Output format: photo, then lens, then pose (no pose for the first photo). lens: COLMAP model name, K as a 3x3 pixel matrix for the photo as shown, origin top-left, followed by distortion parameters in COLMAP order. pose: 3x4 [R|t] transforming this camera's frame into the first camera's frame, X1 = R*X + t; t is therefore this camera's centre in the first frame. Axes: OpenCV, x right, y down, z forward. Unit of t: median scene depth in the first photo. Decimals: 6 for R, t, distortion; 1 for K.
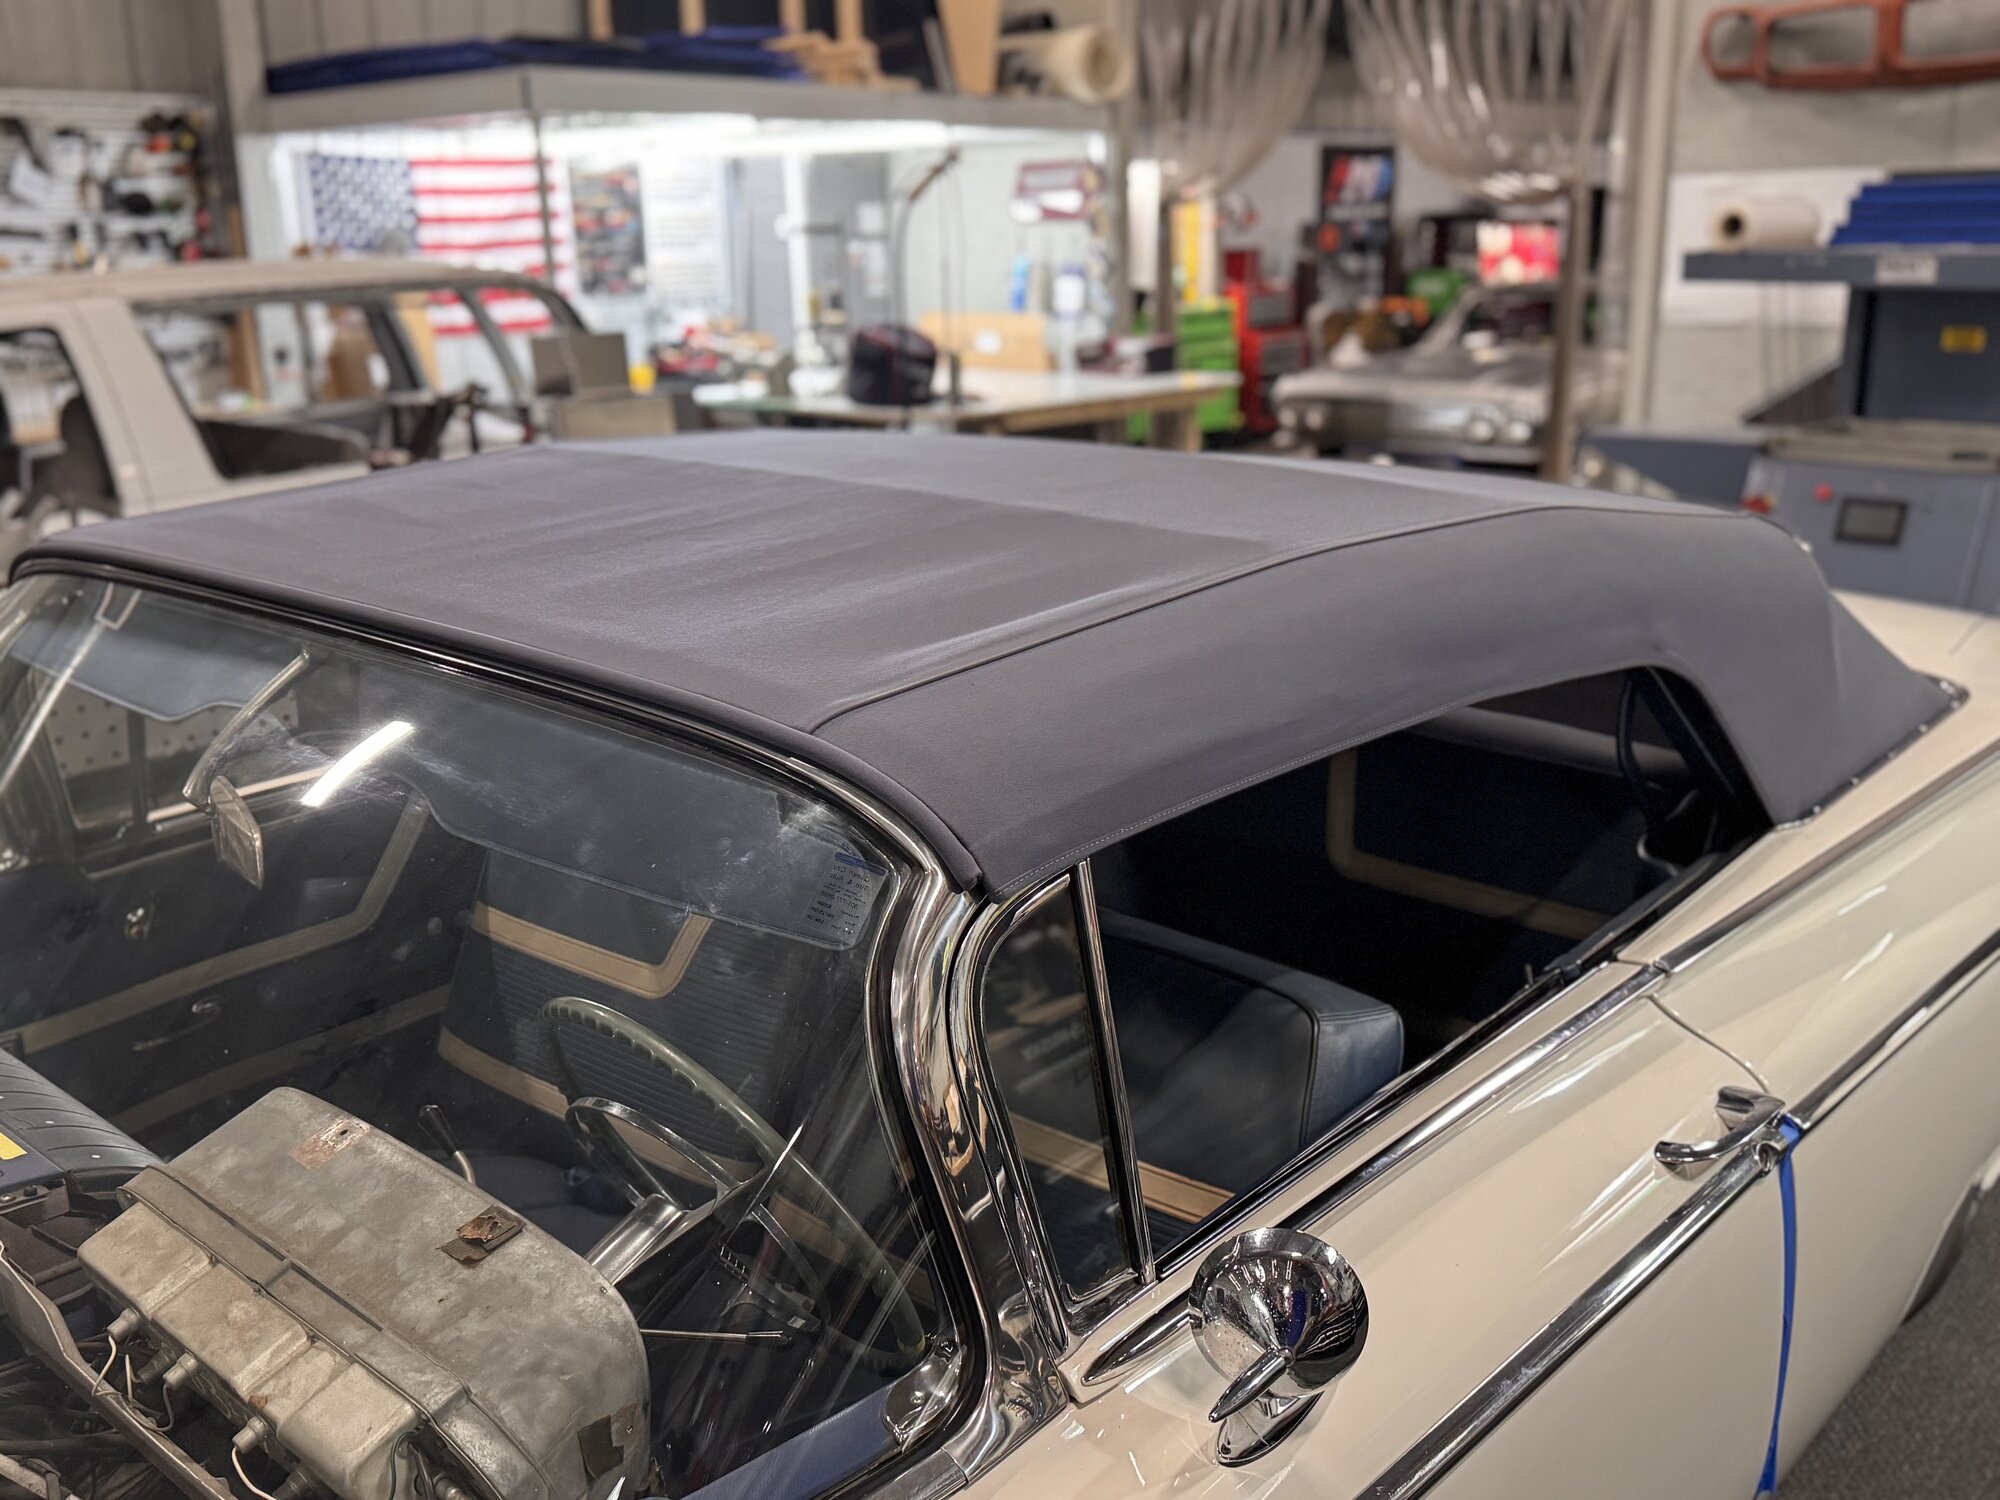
lens RADIAL K [[1852.9, 0, 1000.5], [0, 1852.9, 745.5], [0, 0, 1]] dist [0.110024, 0.001169]
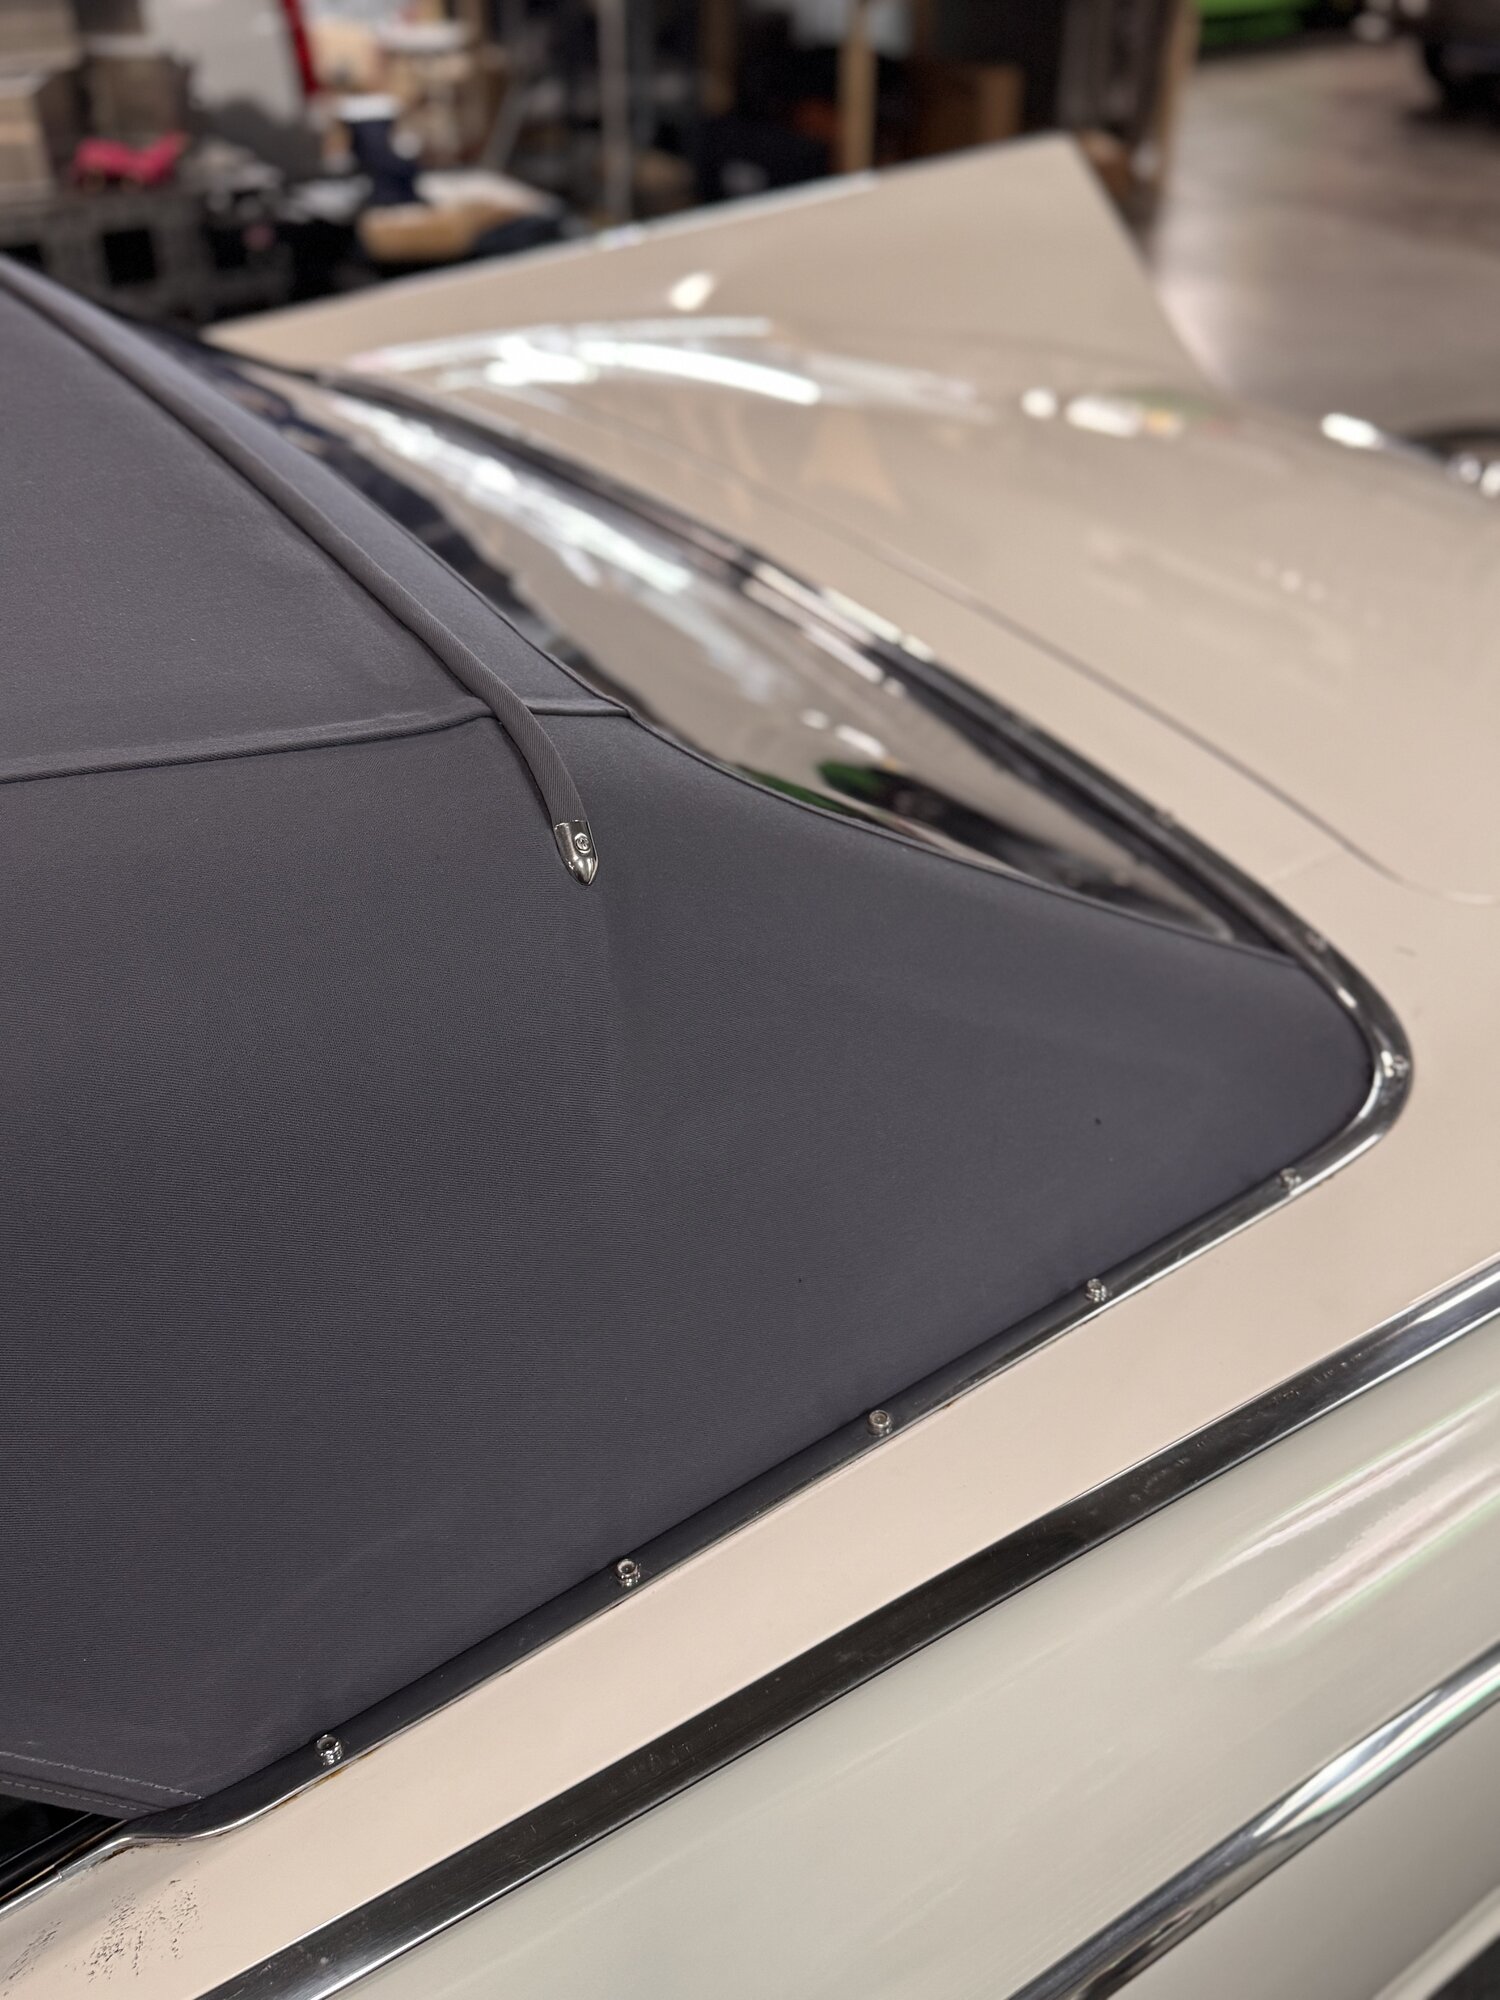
lens RADIAL K [[1894.3, 0, 745.2], [0, 1894.3, 990.9], [0, 0, 1]] dist [-0.001929, -0.011194]
pose [[0.973269, 0.144697, -0.178352, 0.117170], [-0.078593, 0.939520, 0.333354, -0.043482], [0.215801, -0.310426, 0.925779, 0.164753]]
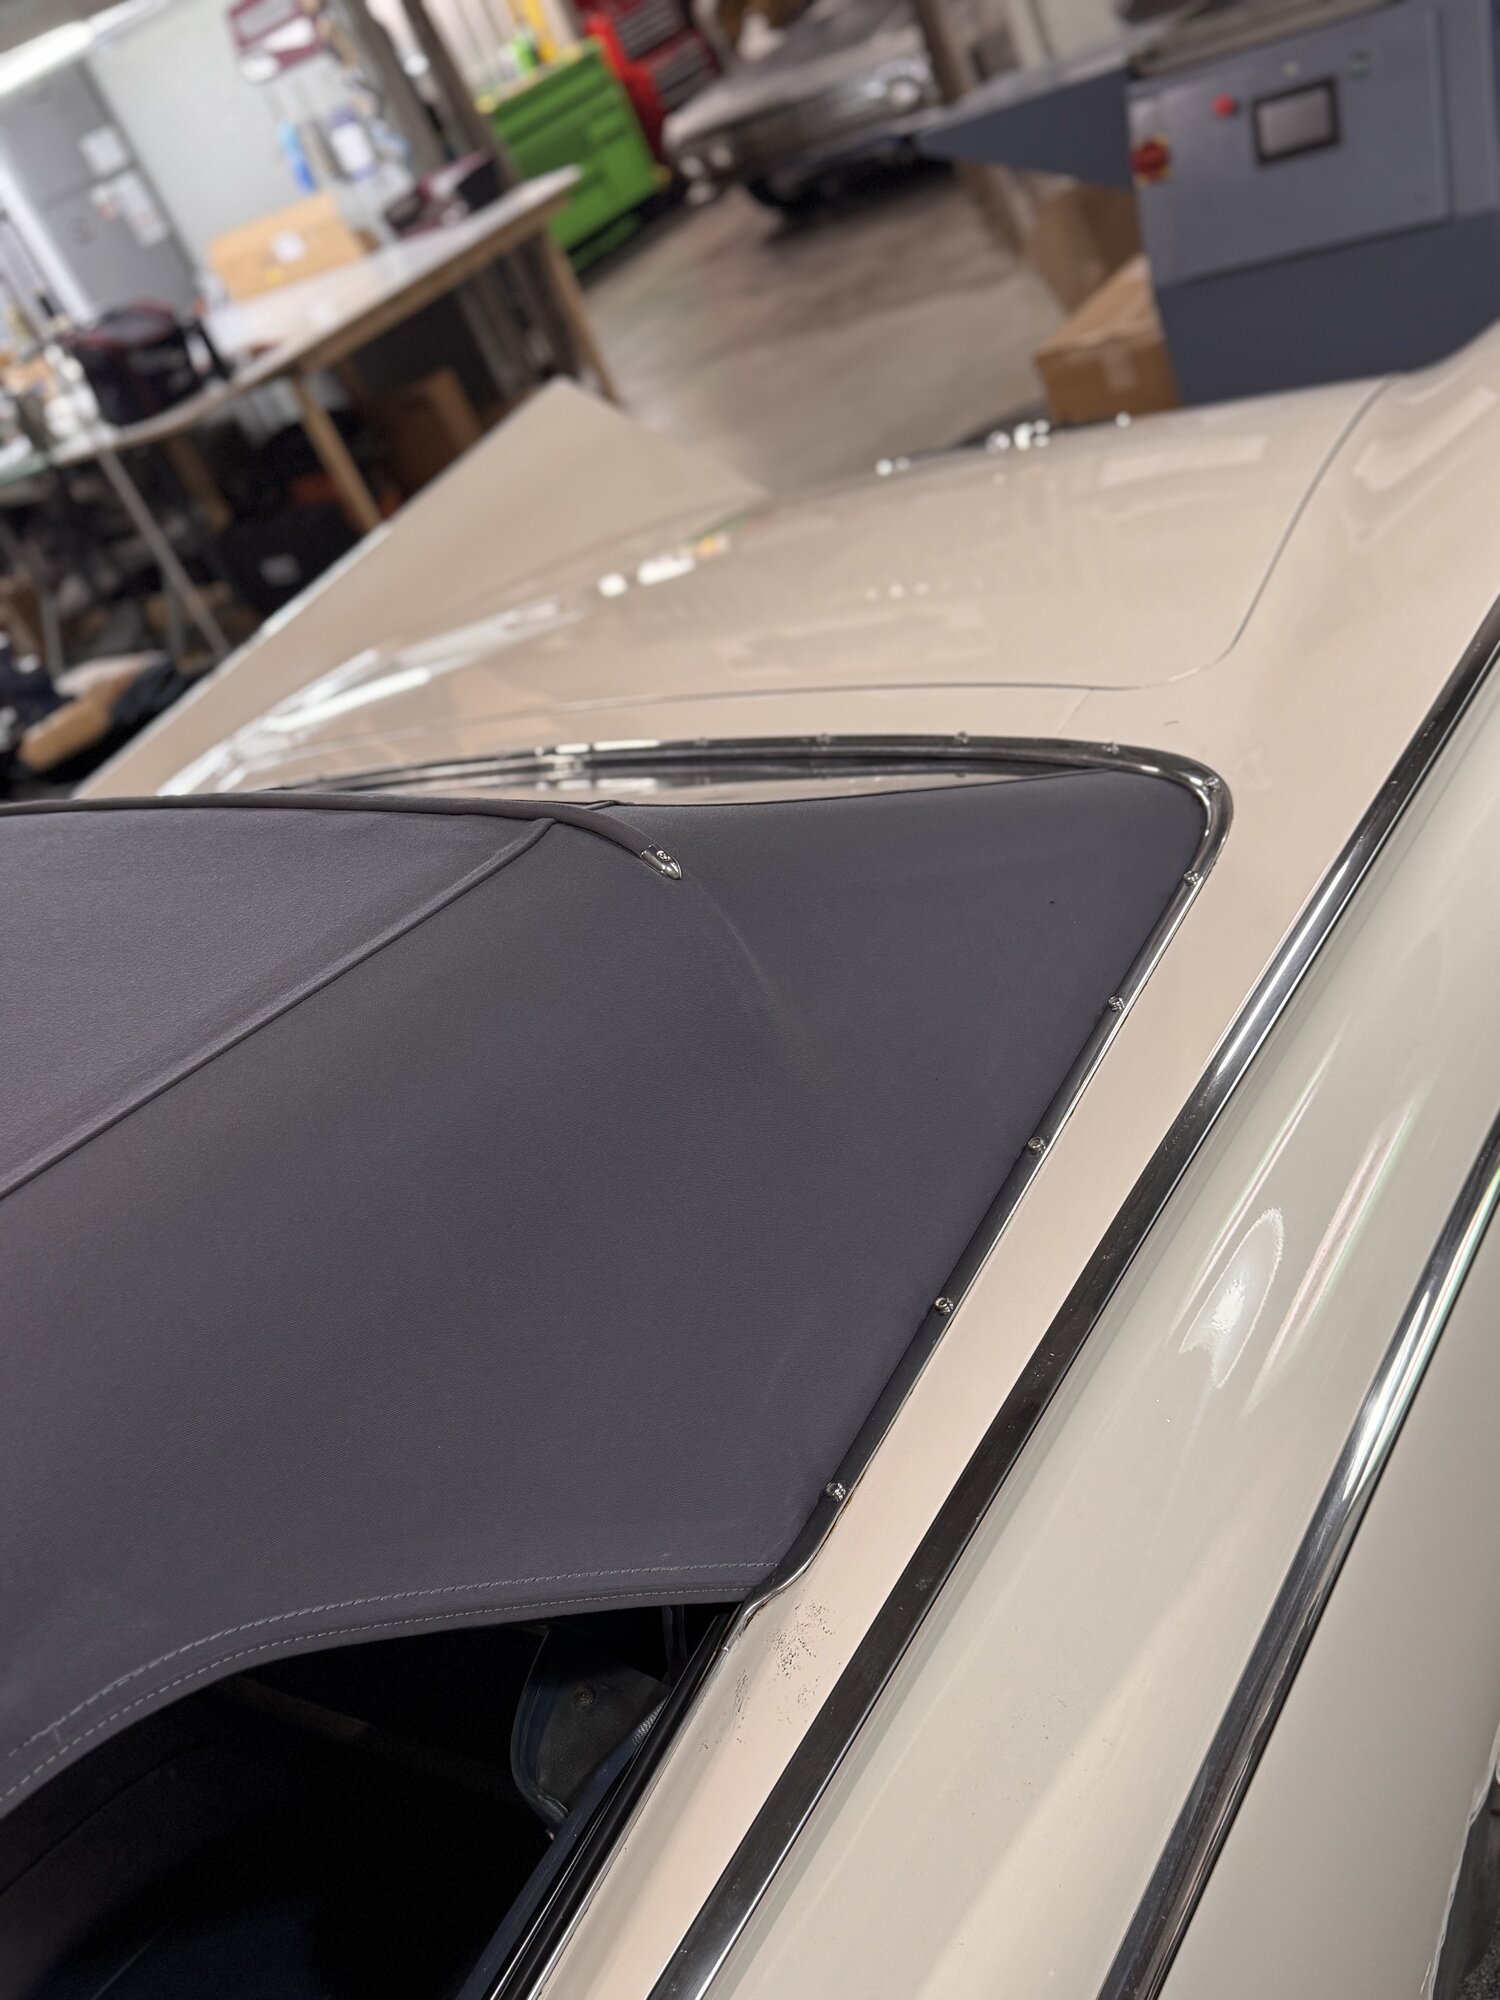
lens RADIAL K [[1894.3, 0, 745.2], [0, 1894.3, 990.9], [0, 0, 1]] dist [-0.001929, -0.011194]
pose [[0.918591, -0.389339, -0.067869, 0.106316], [0.394209, 0.890437, 0.227424, -0.039860], [-0.028112, -0.235664, 0.971428, 0.128935]]
